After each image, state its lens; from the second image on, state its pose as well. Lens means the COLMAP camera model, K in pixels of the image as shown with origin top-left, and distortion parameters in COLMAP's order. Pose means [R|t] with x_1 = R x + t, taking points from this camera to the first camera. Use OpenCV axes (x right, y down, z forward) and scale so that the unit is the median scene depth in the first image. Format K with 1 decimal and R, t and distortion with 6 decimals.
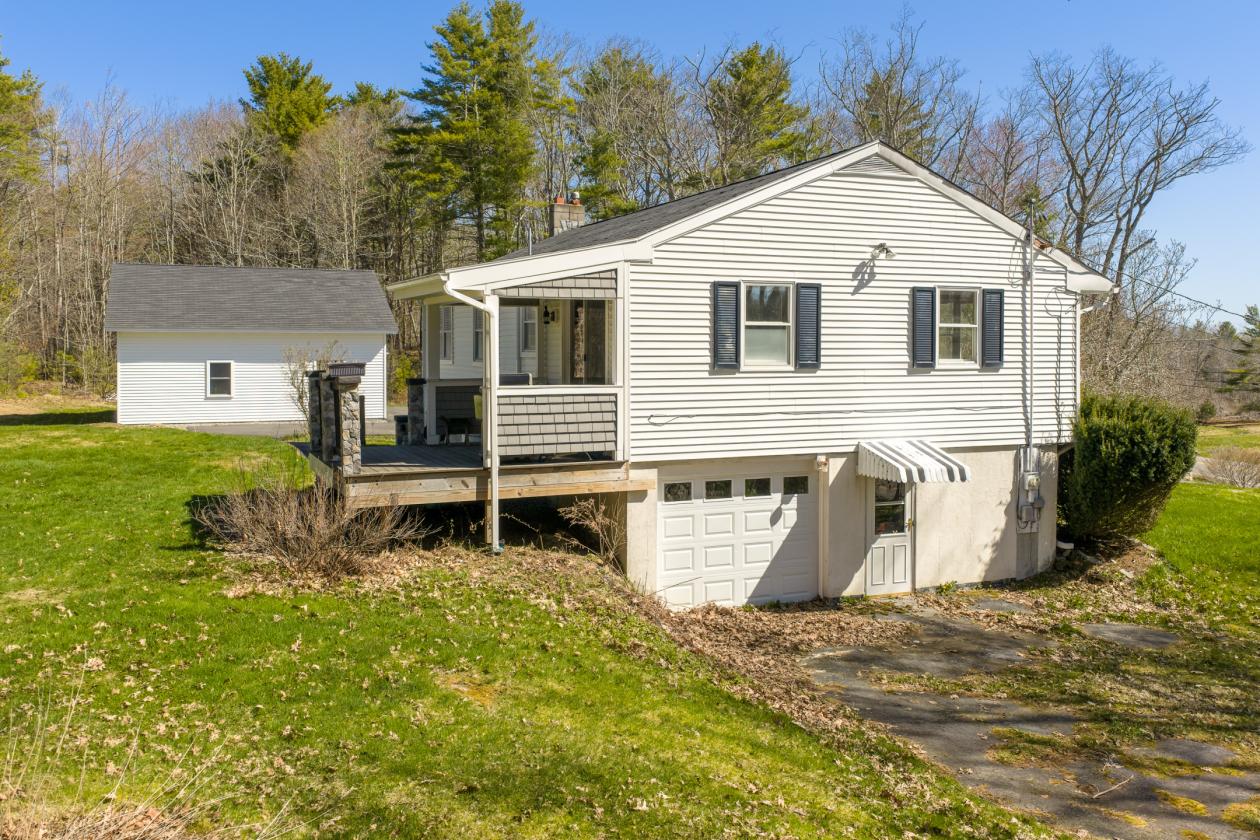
lens RADIAL K [[985.2, 0, 696.5], [0, 985.2, 395.4], [0, 0, 1]] dist [-0.000125, -0.007150]
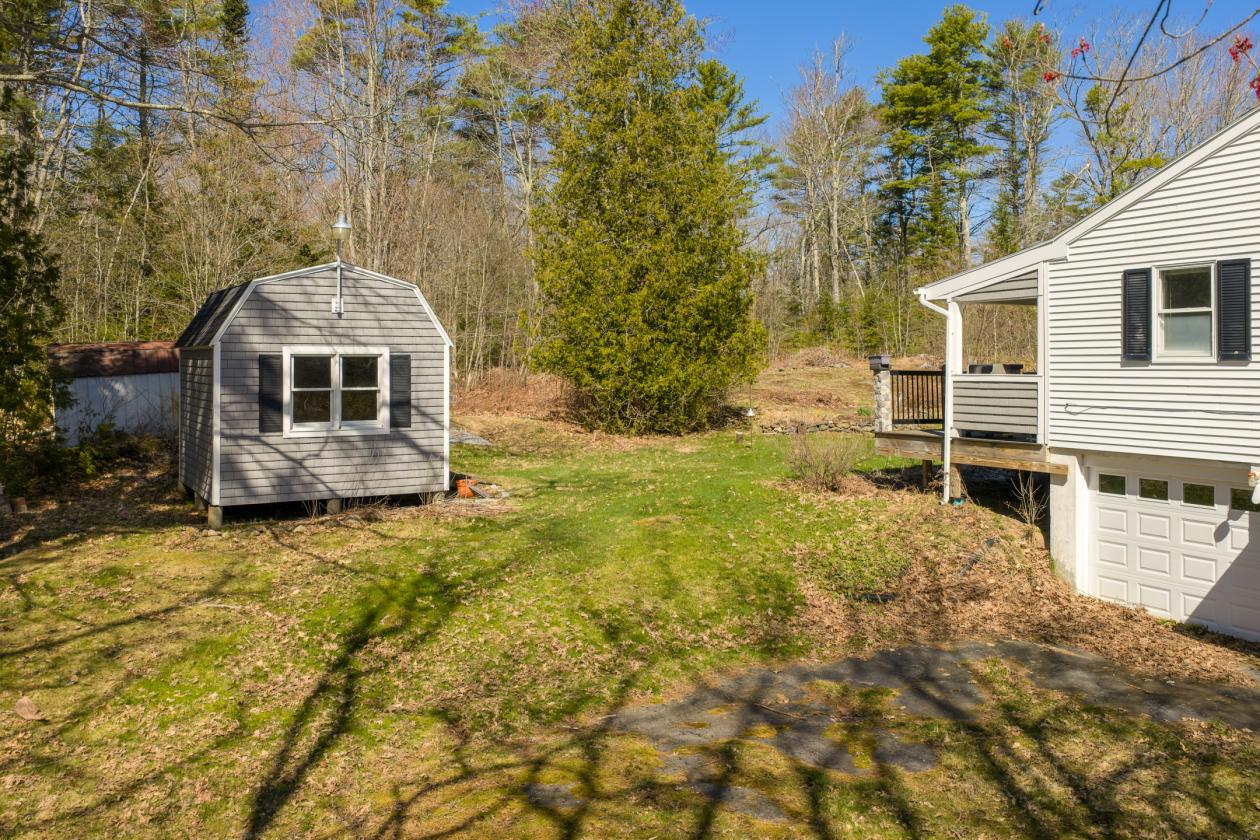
lens RADIAL K [[1068.8, 0, 632.5], [0, 1068.8, 347.2], [0, 0, 1]] dist [0.009803, -0.004614]
pose [[0.092636, -0.006441, -0.995679, 1.020796], [-0.023184, 0.999694, -0.008624, -0.019602], [0.995430, 0.023882, 0.092459, 0.417759]]
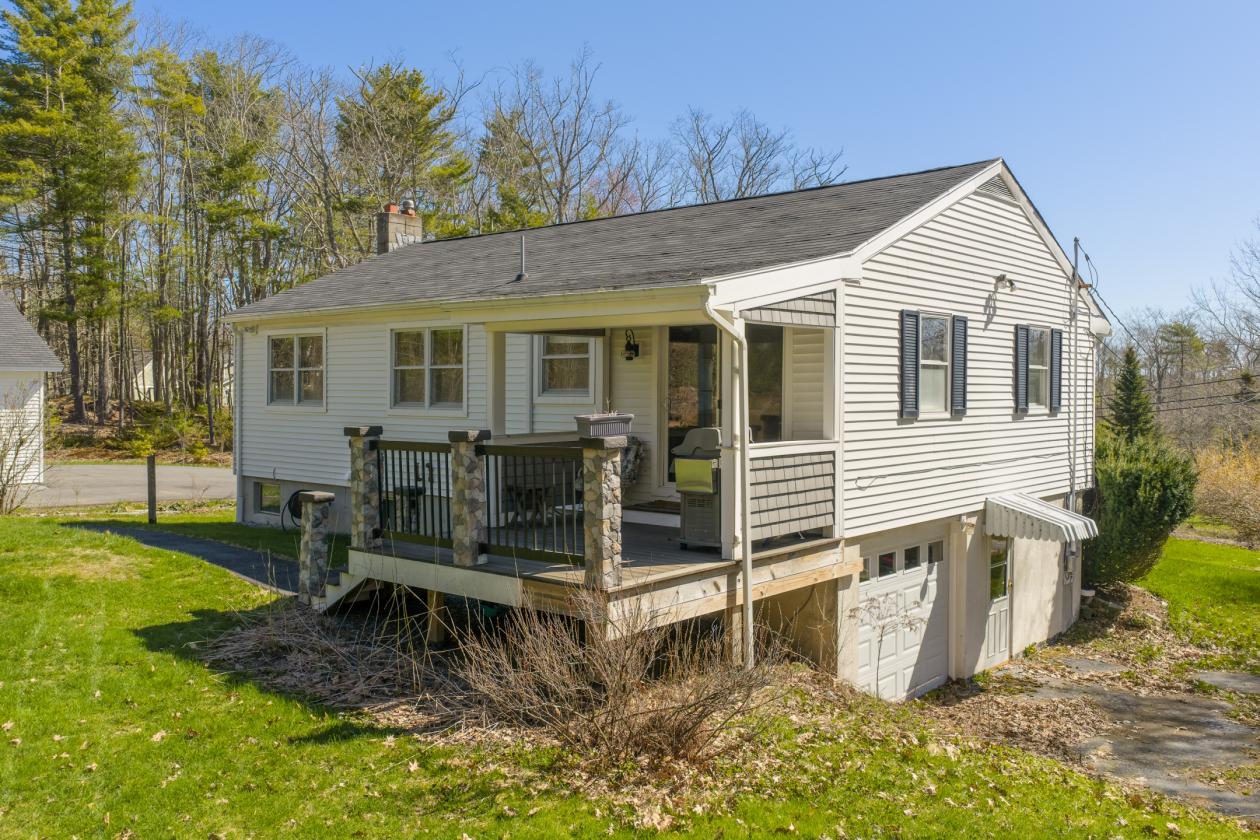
lens RADIAL K [[969.6, 0, 630.0], [0, 969.6, 420.0], [0, 0, 1]] dist [0.002022, 0.001034]
pose [[0.919279, -0.011613, 0.393434, -0.503368], [0.018137, 0.999753, -0.012869, -0.018397], [-0.393187, 0.018966, 0.919263, 0.348828]]
